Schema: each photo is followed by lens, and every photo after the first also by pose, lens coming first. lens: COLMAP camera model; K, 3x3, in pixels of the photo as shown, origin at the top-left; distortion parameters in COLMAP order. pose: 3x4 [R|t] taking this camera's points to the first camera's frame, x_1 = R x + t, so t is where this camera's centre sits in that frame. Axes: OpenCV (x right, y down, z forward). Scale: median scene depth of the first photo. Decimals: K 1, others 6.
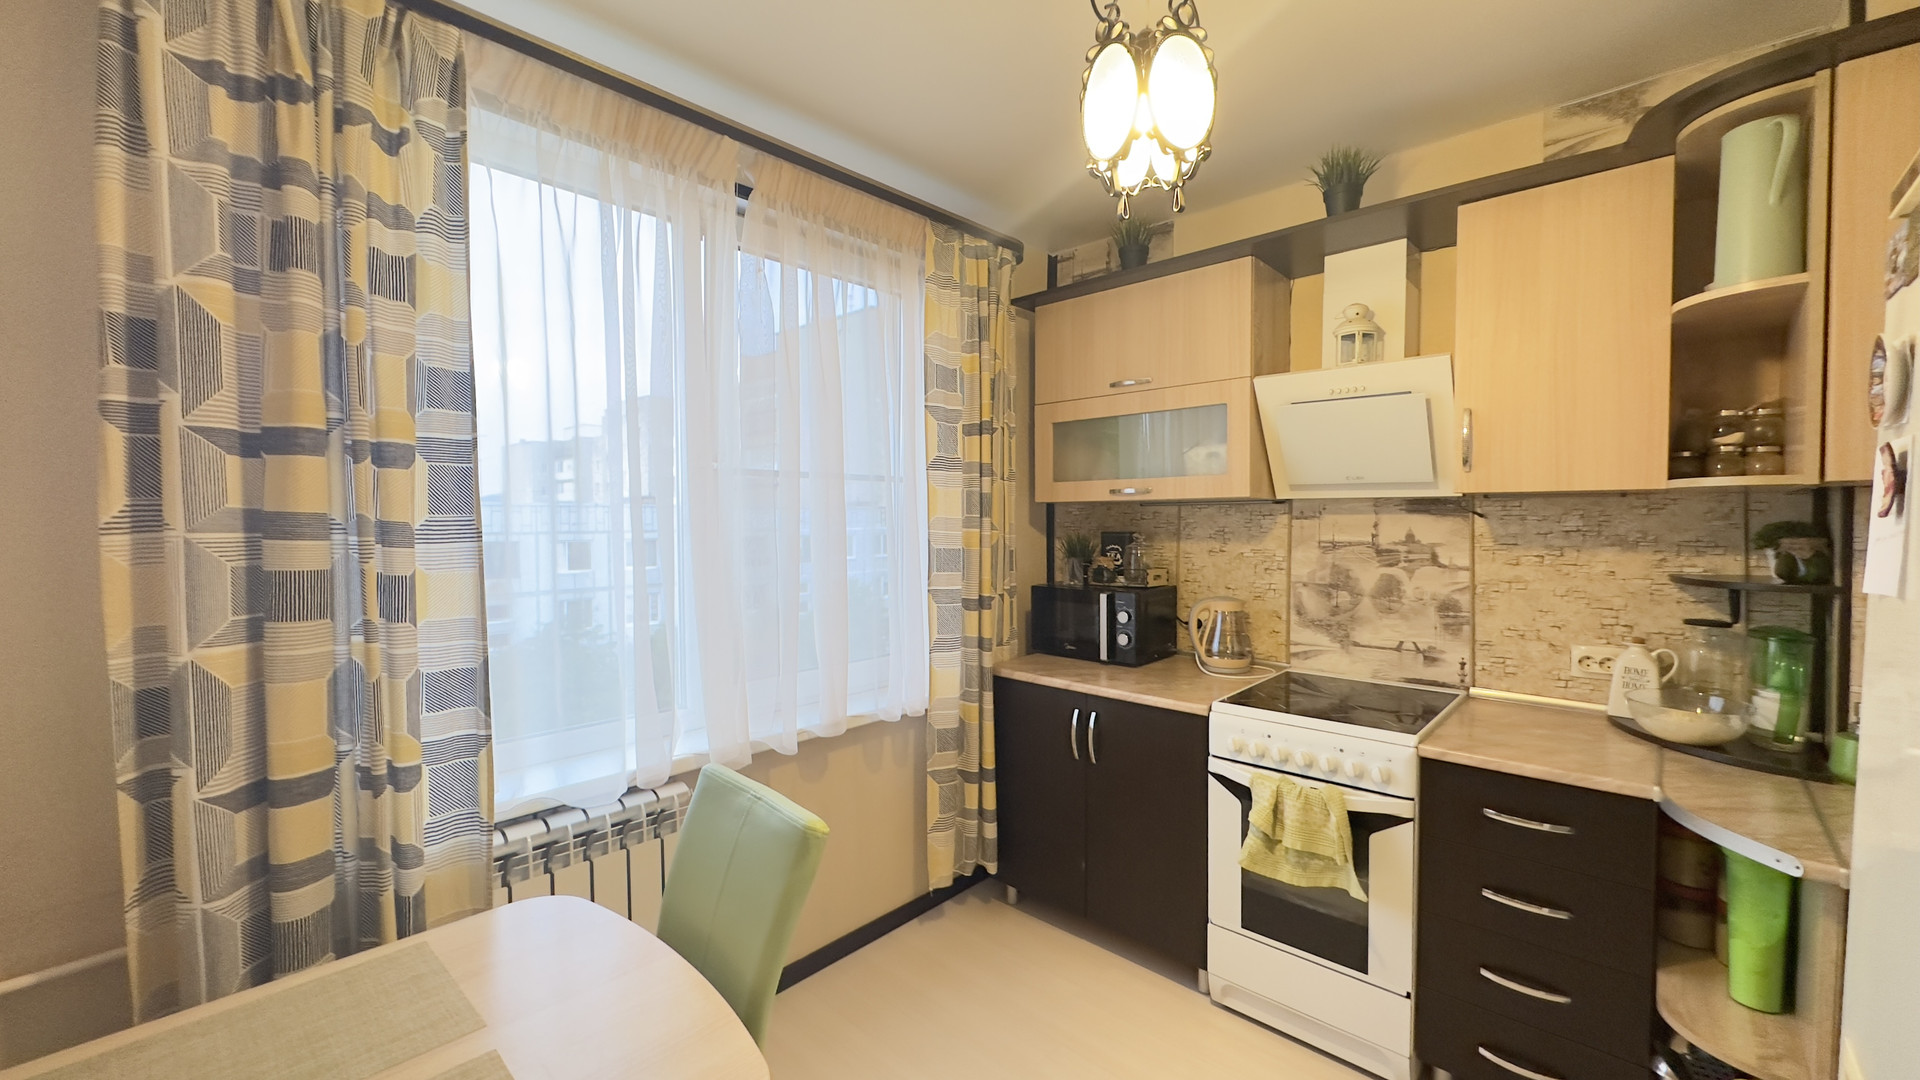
lens RADIAL K [[765.5, 0, 960.0], [0, 765.5, 540.0], [0, 0, 1]] dist [-0.001956, 0.000501]
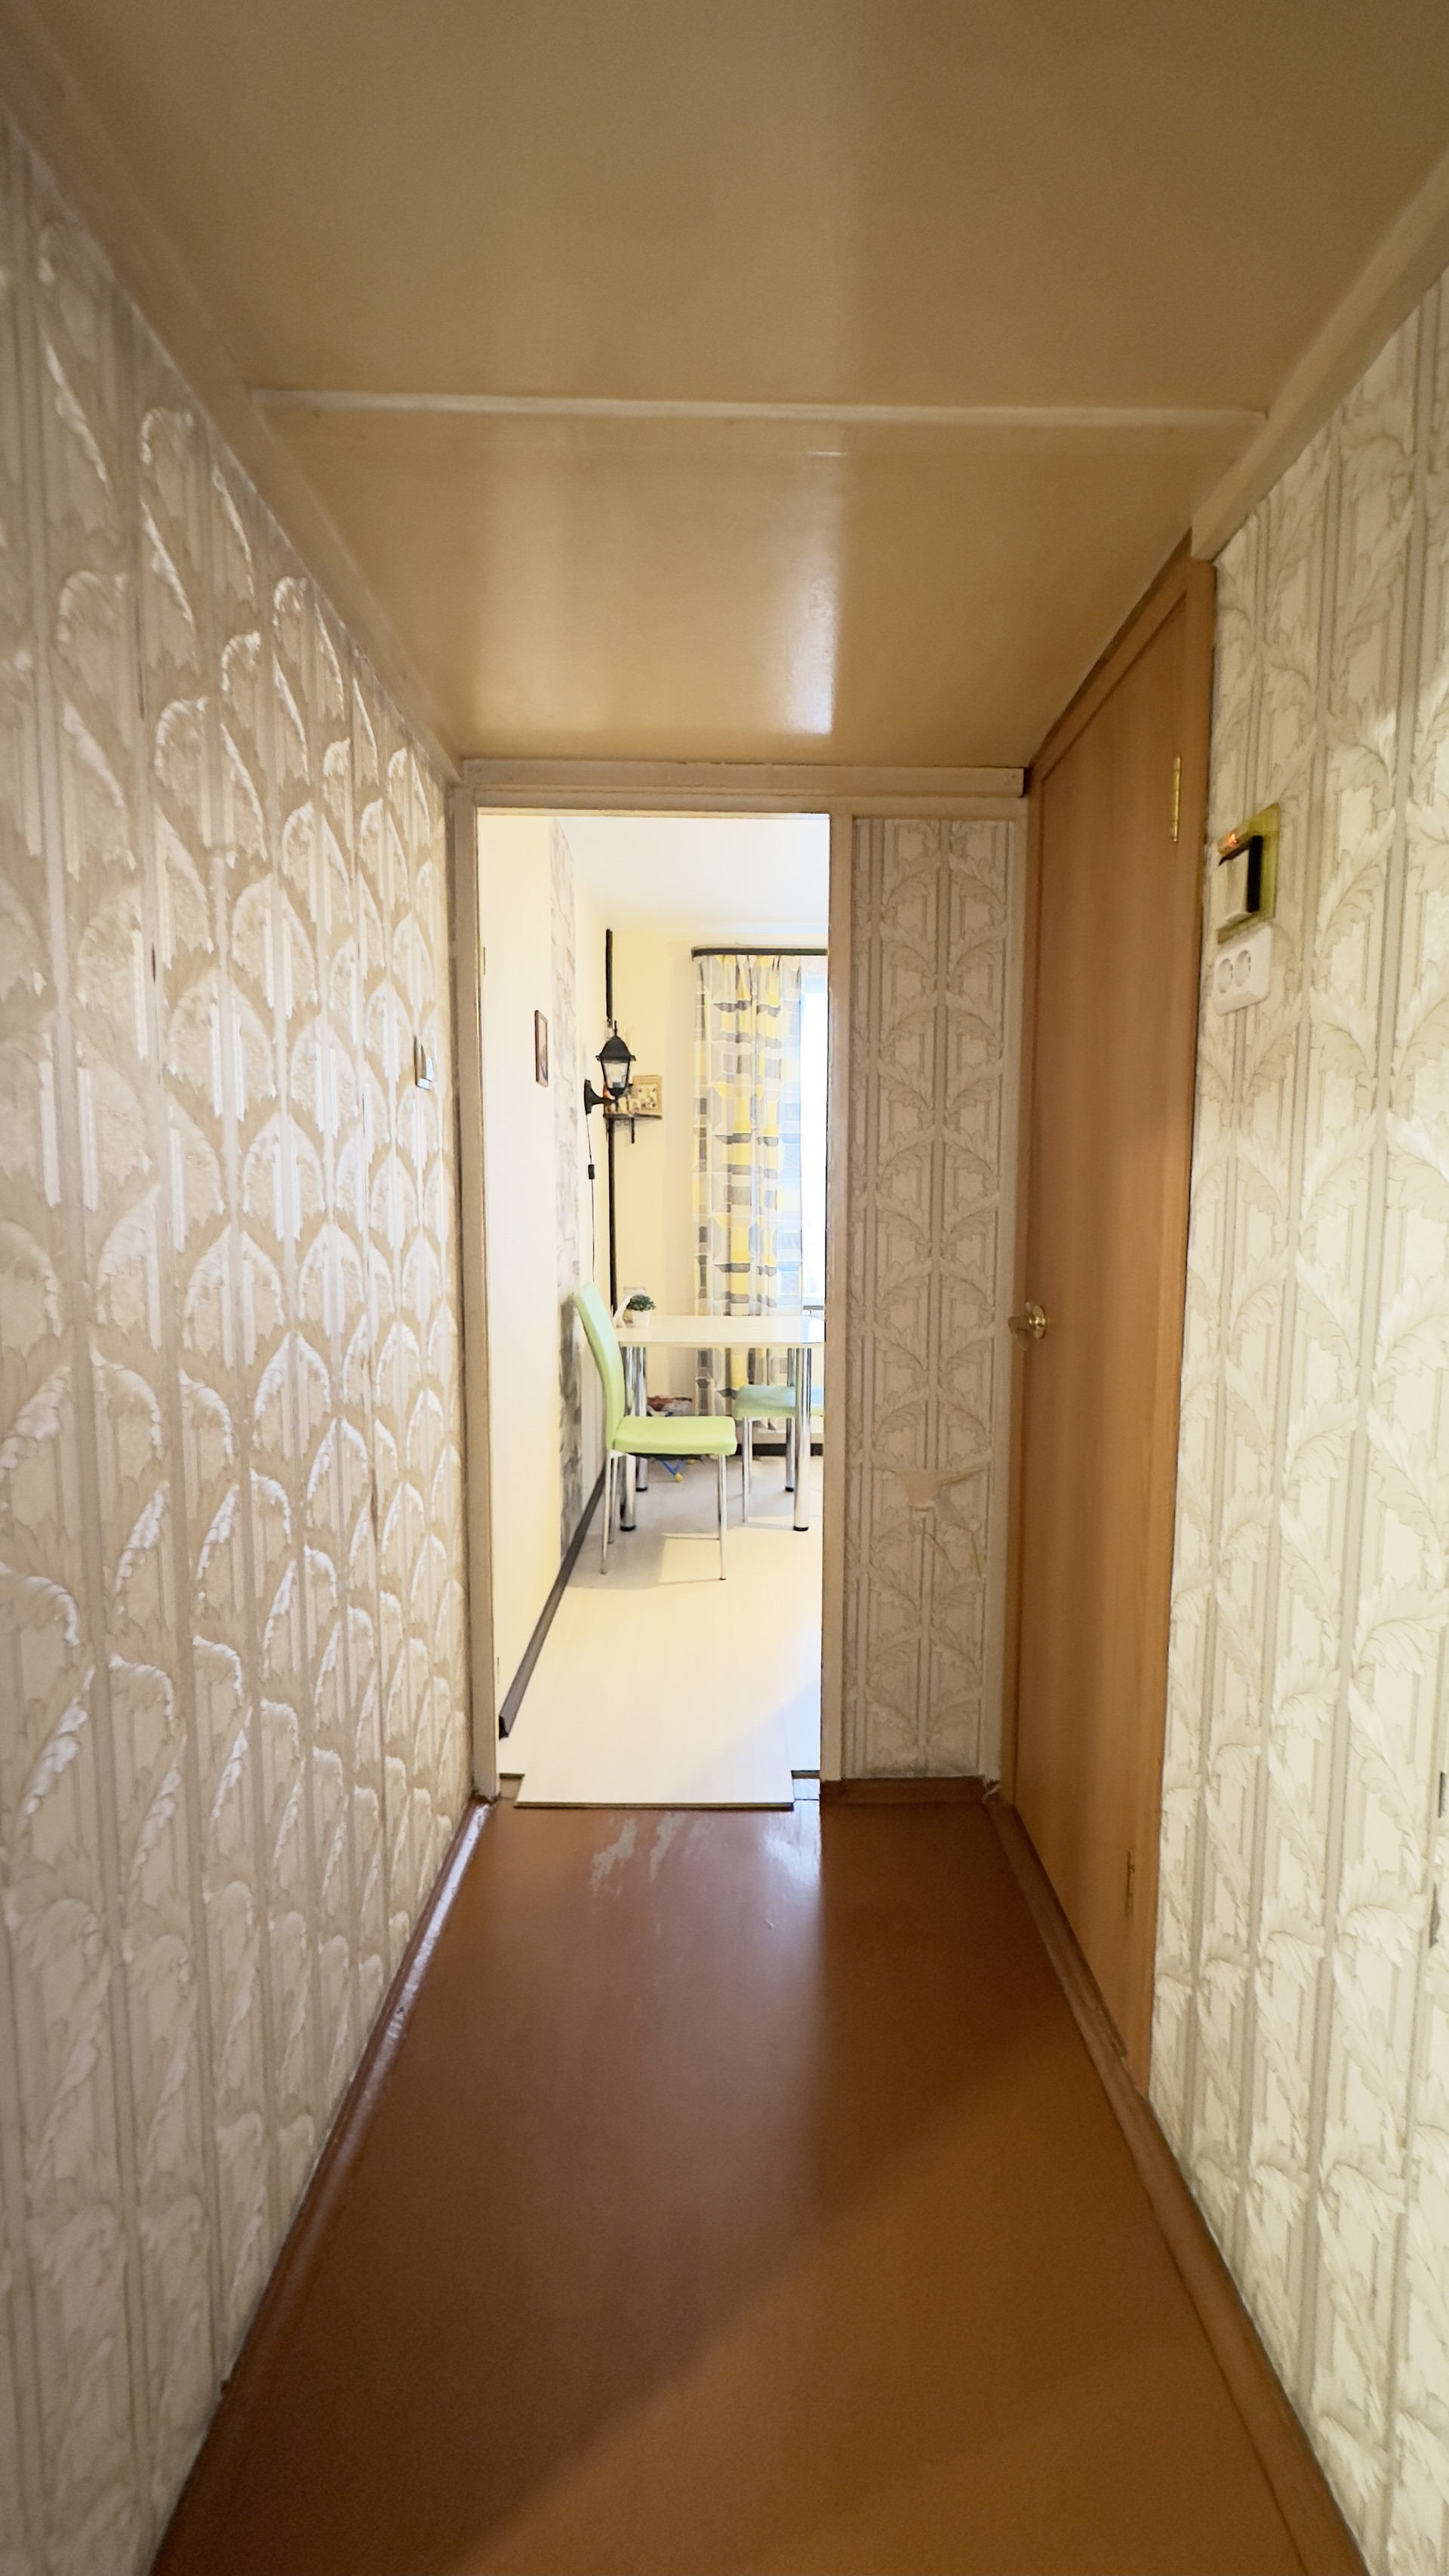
lens RADIAL K [[1027.0, 0, 724.5], [0, 1027.0, 1288.0], [0, 0, 1]] dist [-0.001956, 0.000501]
pose [[0.692157, 0.072391, -0.718108, 1.186034], [-0.024738, 0.996752, 0.076636, 0.083250], [0.721323, -0.035279, 0.691700, -1.074350]]
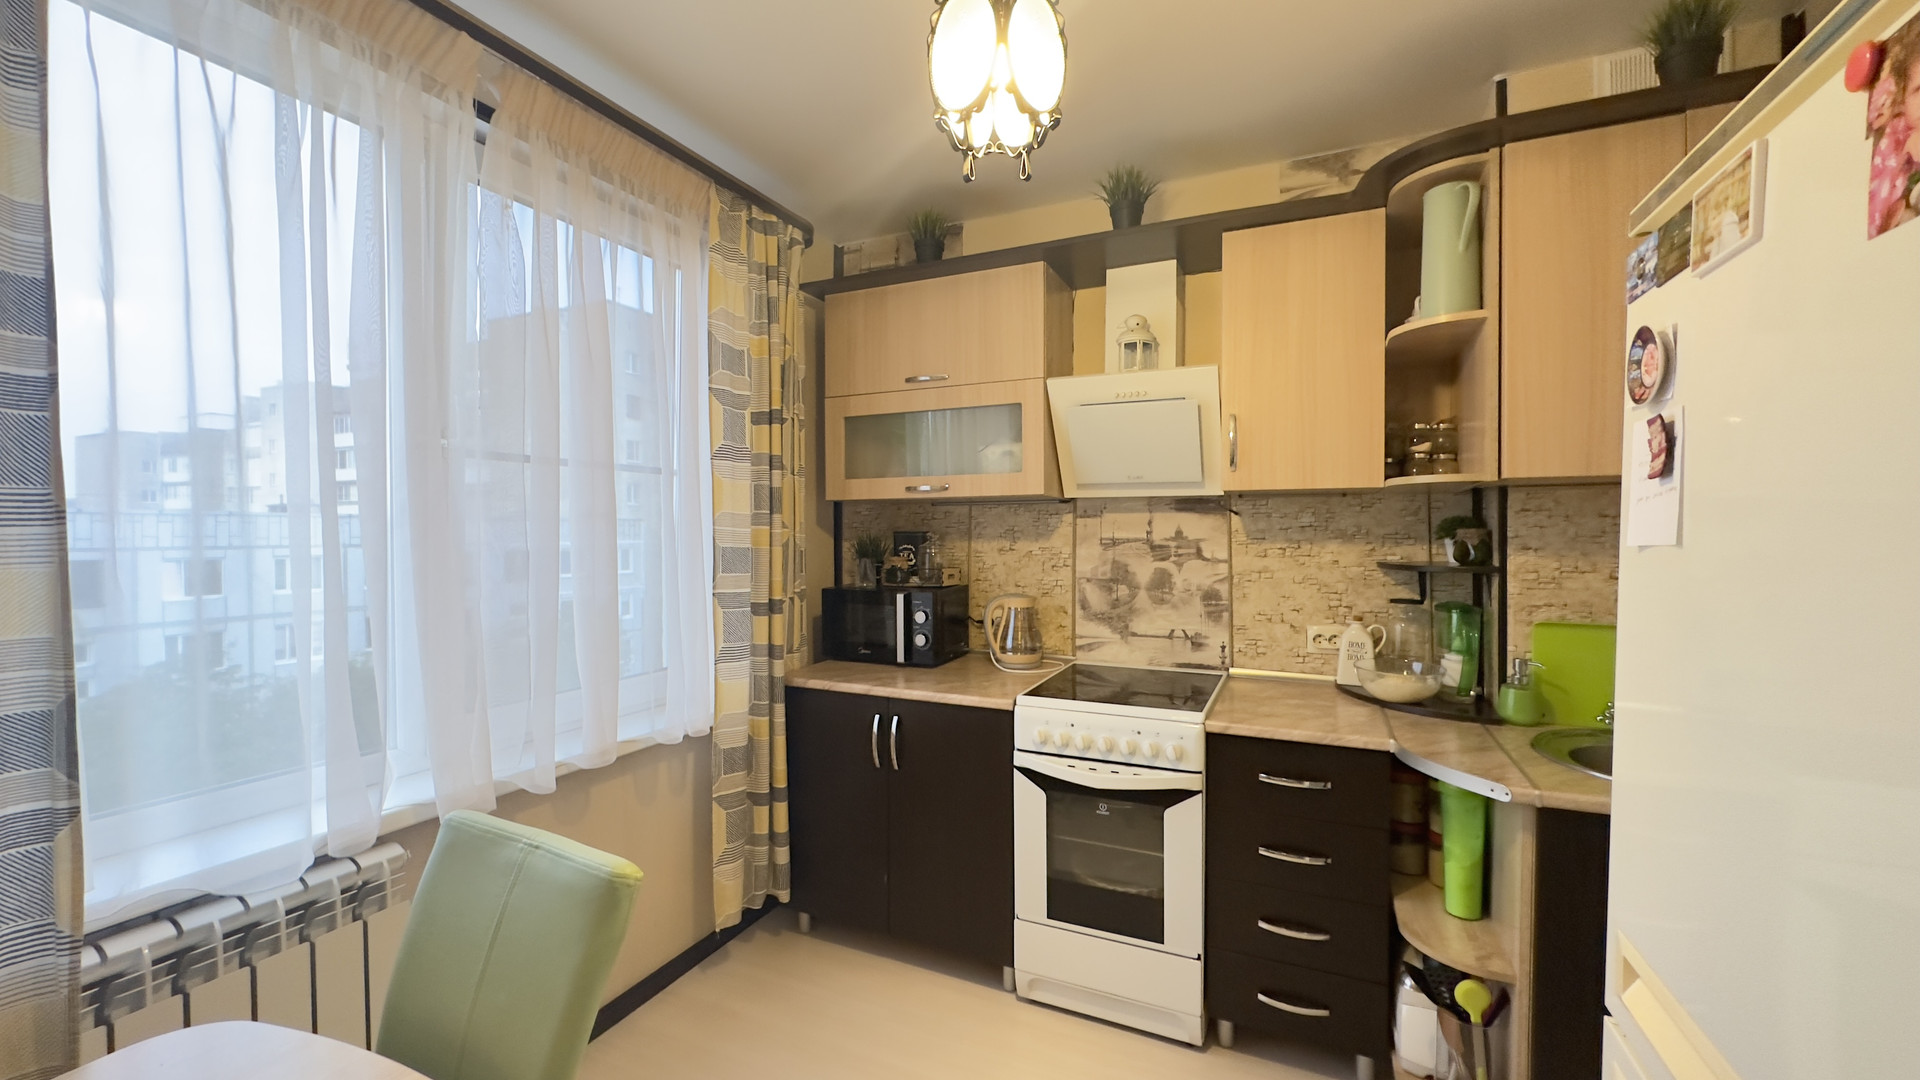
lens RADIAL K [[764.3, 0, 960.0], [0, 764.3, 540.0], [0, 0, 1]] dist [-0.000998, 0.000206]
pose [[0.948942, -0.001769, 0.315446, -0.060741], [0.007839, 0.999808, -0.017976, 0.026412], [-0.315353, 0.019531, 0.948773, 0.073961]]
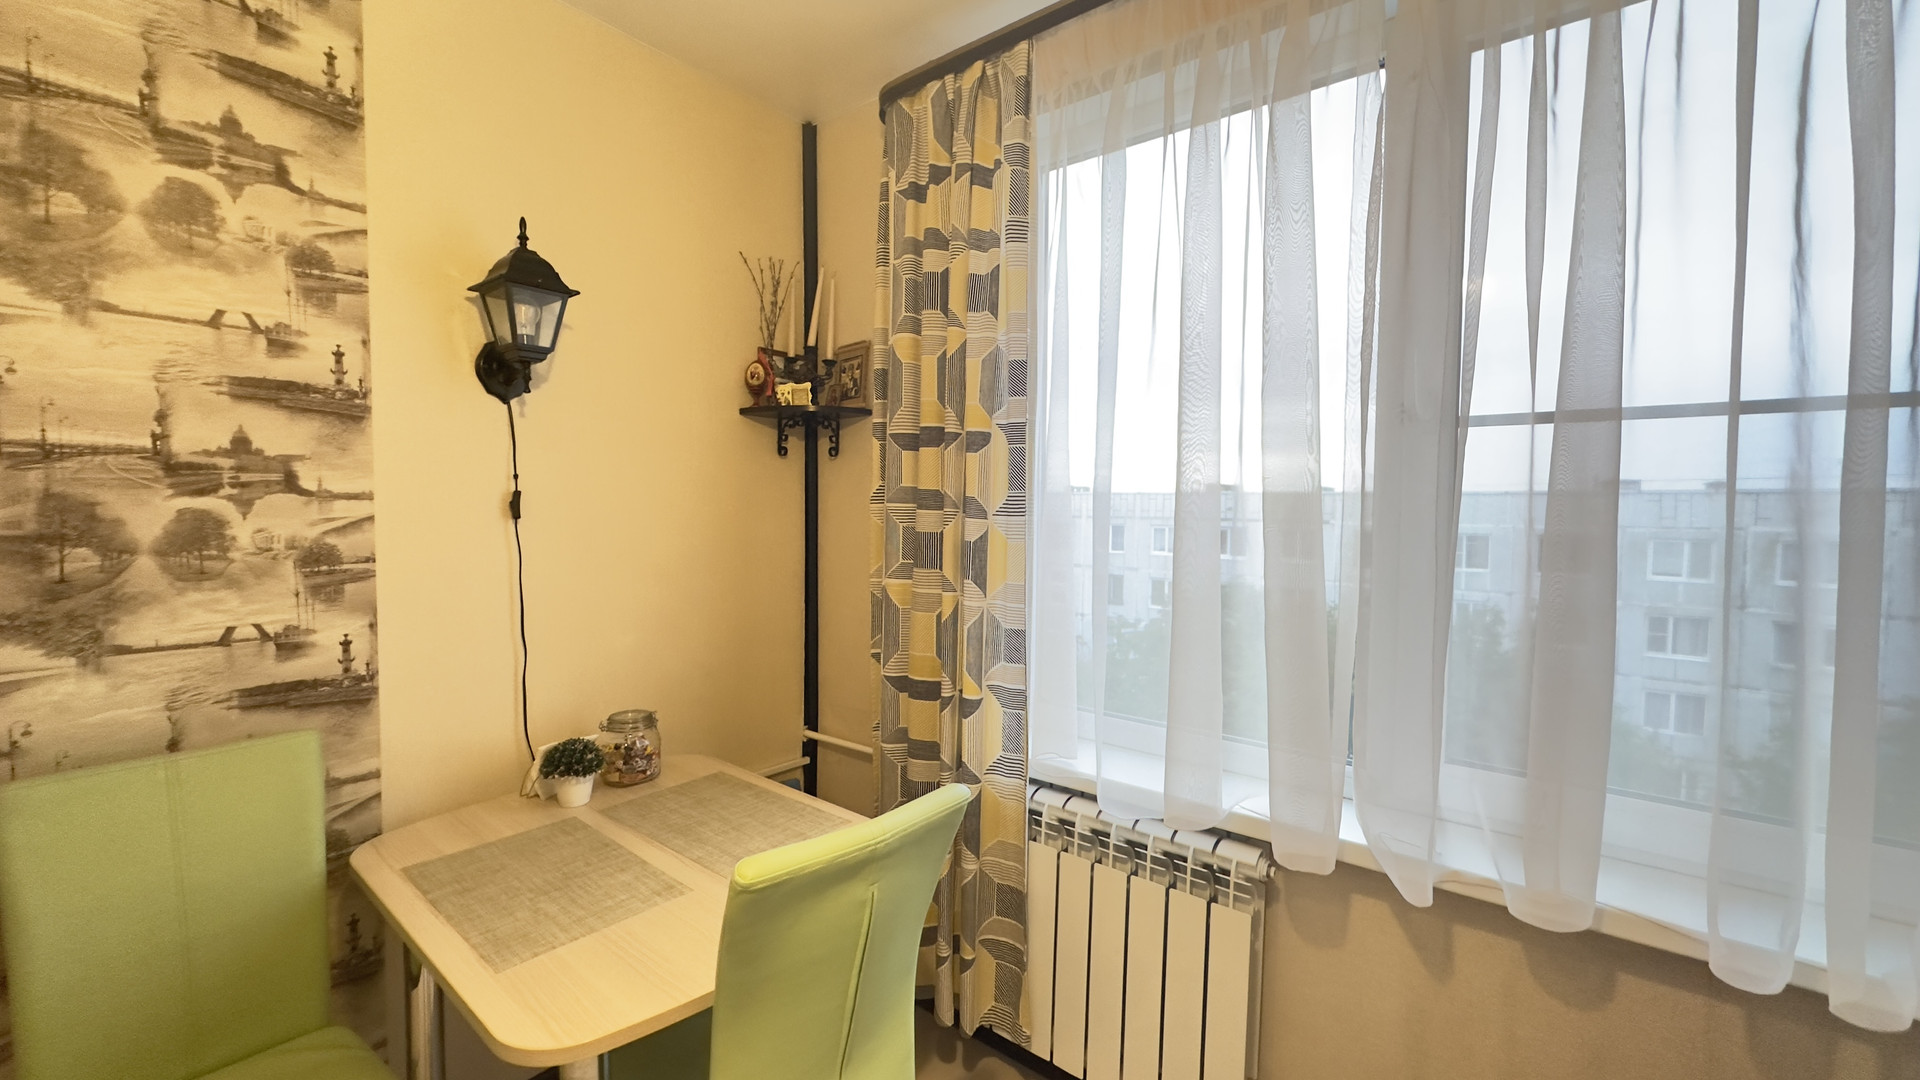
lens RADIAL K [[764.3, 0, 960.0], [0, 764.3, 540.0], [0, 0, 1]] dist [-0.000998, 0.000206]
pose [[0.060017, 0.050954, -0.996896, 0.359931], [-0.023703, 0.998487, 0.049608, -0.010835], [0.997916, 0.020652, 0.061134, 0.682422]]
